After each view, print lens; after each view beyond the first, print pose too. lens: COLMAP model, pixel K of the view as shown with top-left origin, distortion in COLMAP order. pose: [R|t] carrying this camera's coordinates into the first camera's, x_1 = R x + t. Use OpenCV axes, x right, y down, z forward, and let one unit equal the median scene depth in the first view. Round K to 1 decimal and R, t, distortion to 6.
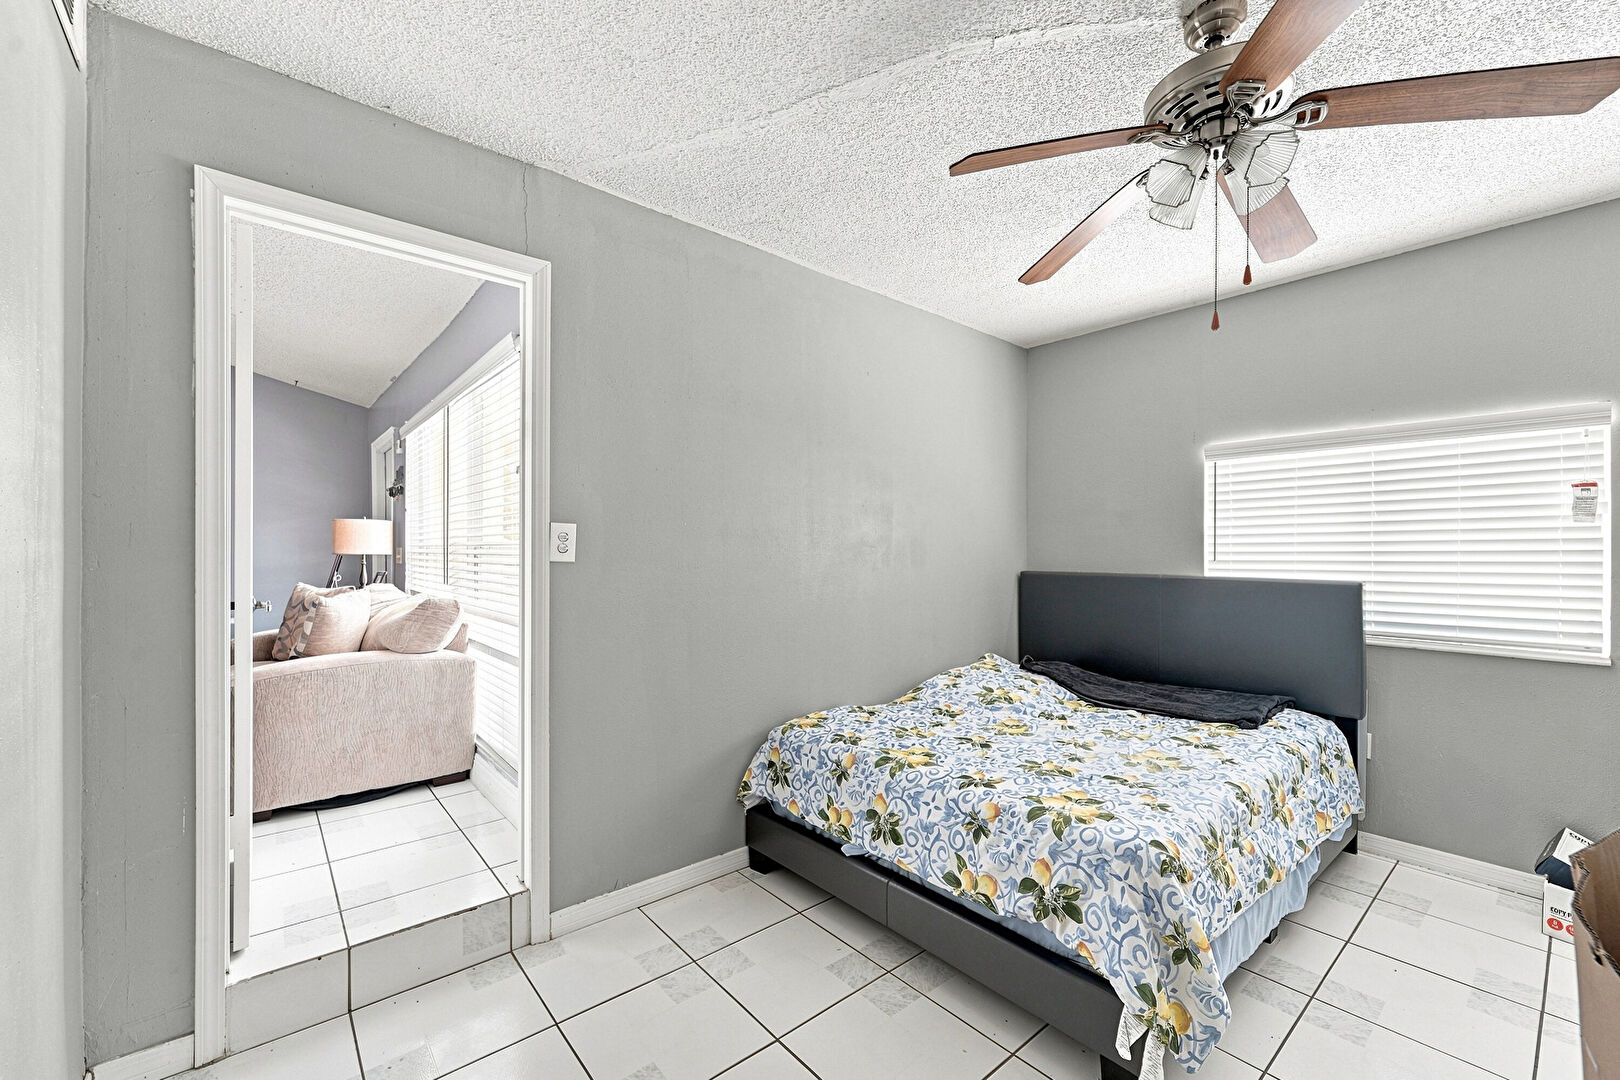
lens RADIAL K [[654.5, 0, 801.4], [0, 654.5, 550.7], [0, 0, 1]] dist [-0.002141, -0.000636]
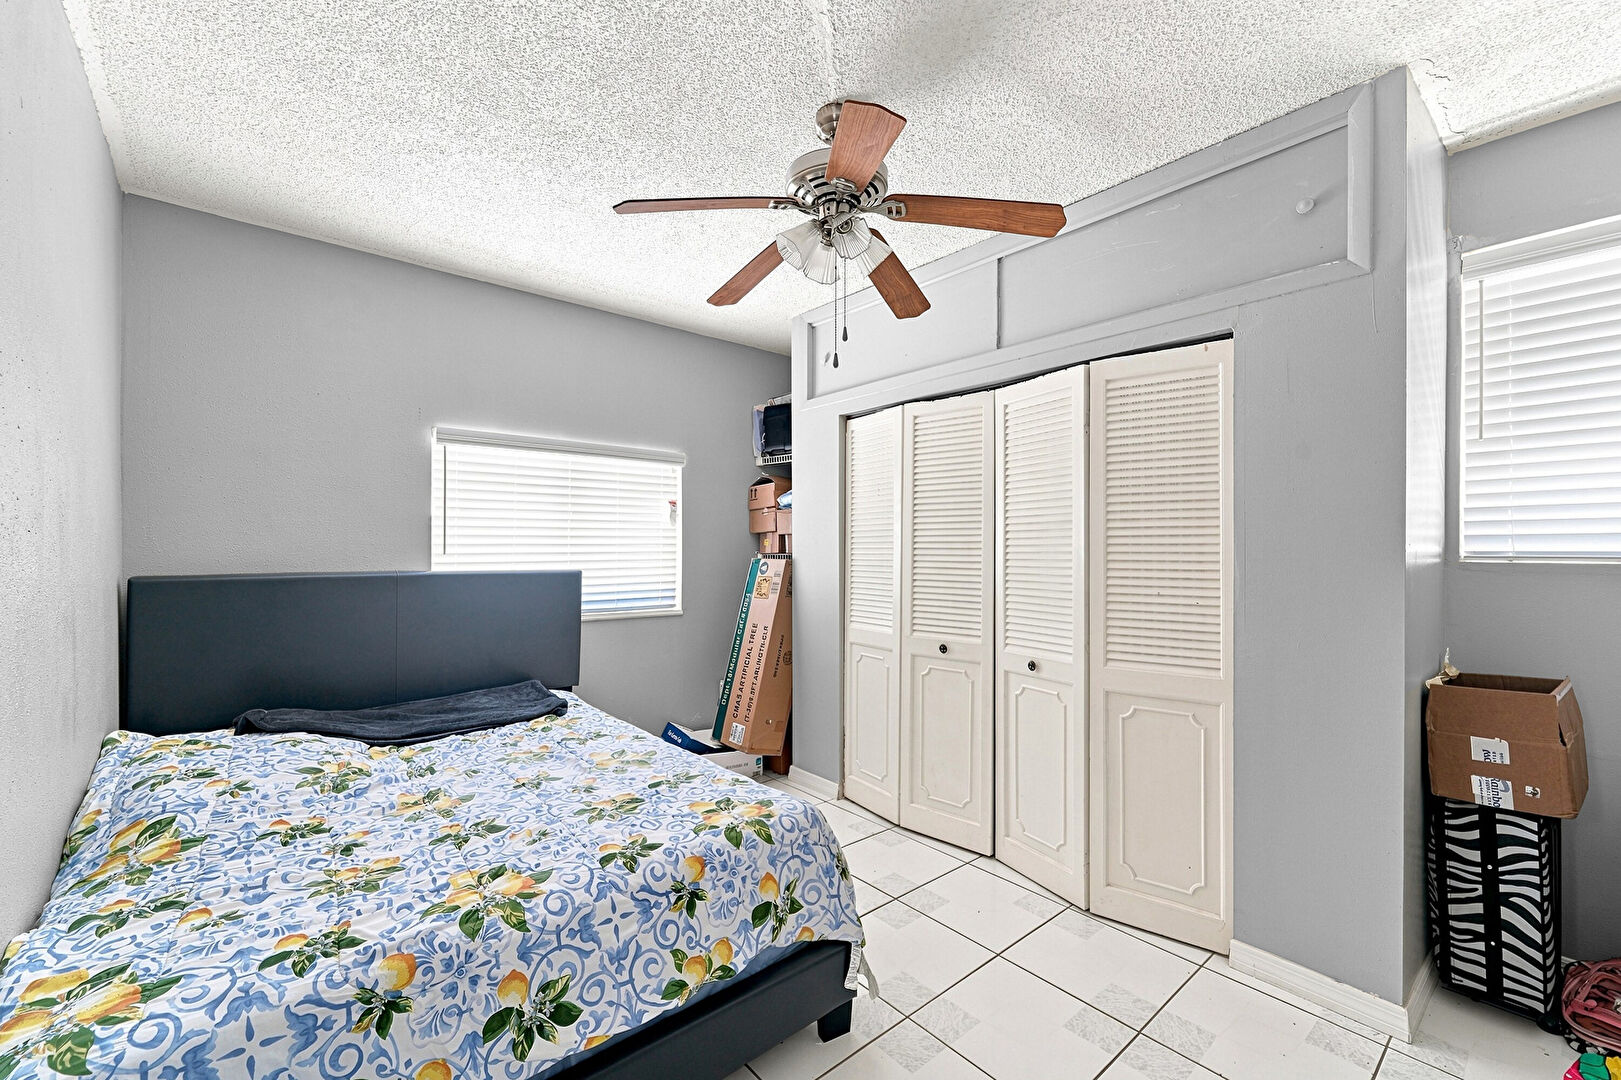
lens RADIAL K [[654.9, 0, 815.0], [0, 654.9, 543.8], [0, 0, 1]] dist [-0.002141, -0.000636]
pose [[-0.005613, 0.003628, 0.999978, -0.416781], [-0.003704, 0.999986, -0.003649, 0.004487], [-0.999977, -0.003724, -0.005600, 0.697973]]
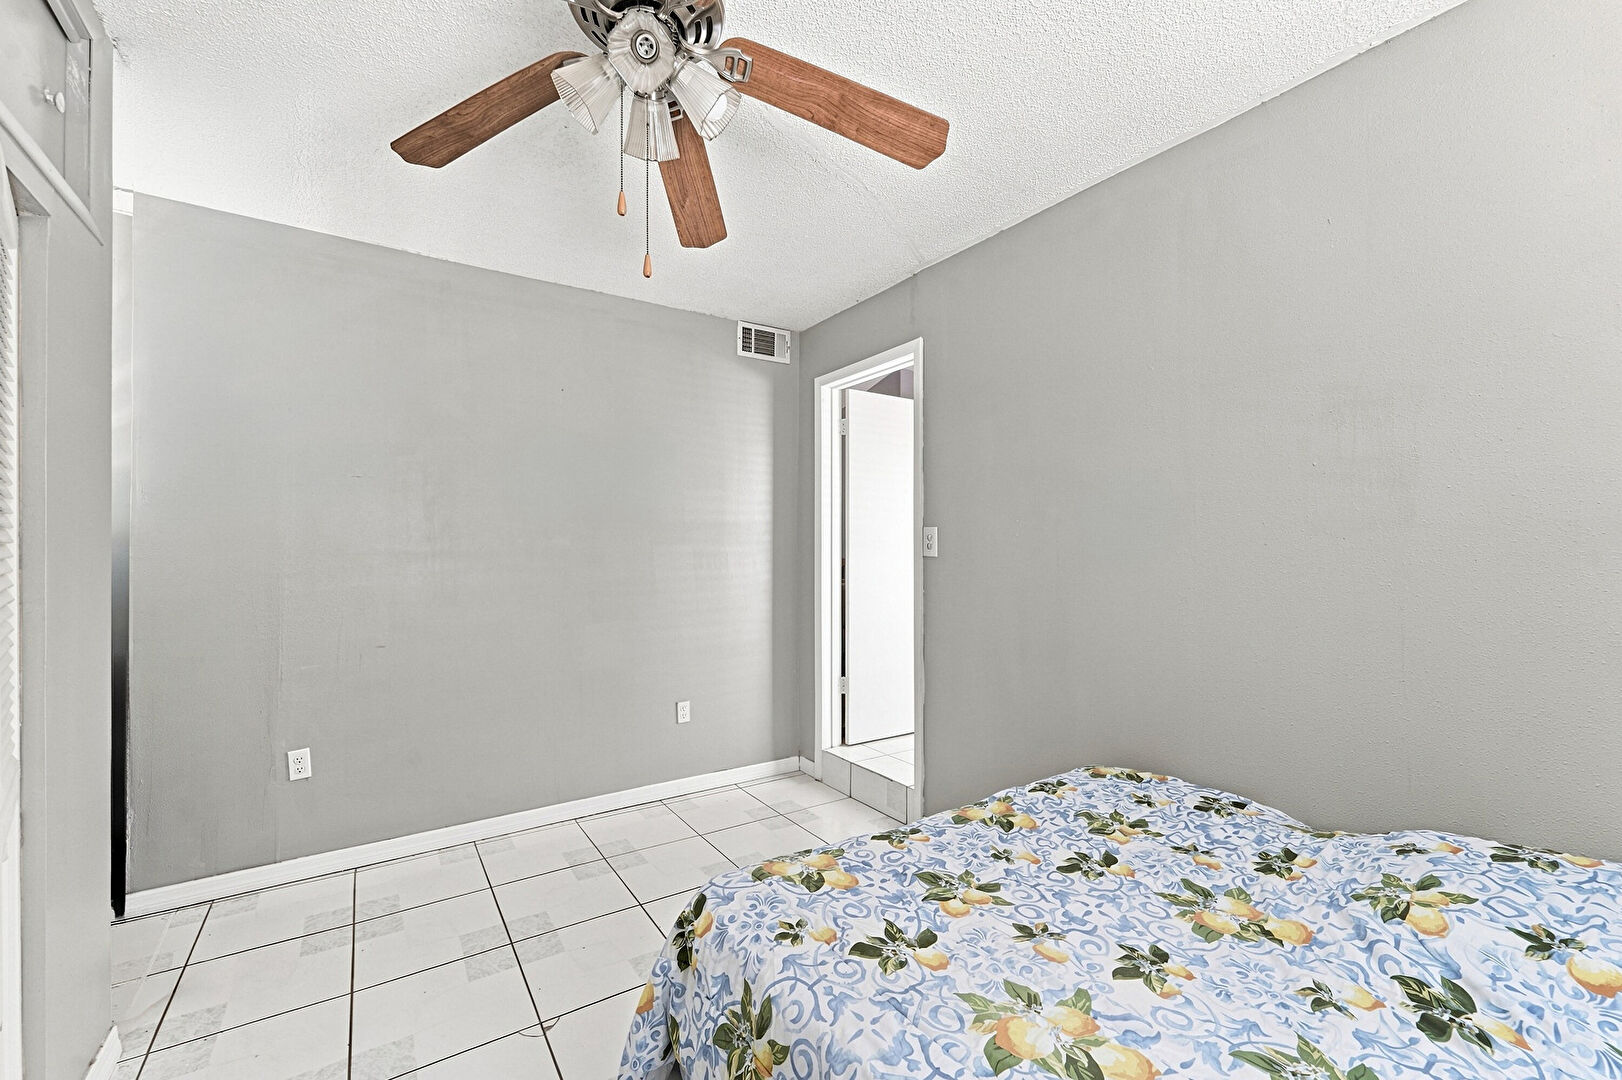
lens RADIAL K [[655.3, 0, 797.9], [0, 655.3, 546.0], [0, 0, 1]] dist [-0.002141, -0.000636]
pose [[-0.114462, -0.012492, -0.993349, 0.945573], [-0.002558, 0.999921, -0.012280, 0.012604], [0.993424, 0.001135, -0.114485, 0.853580]]
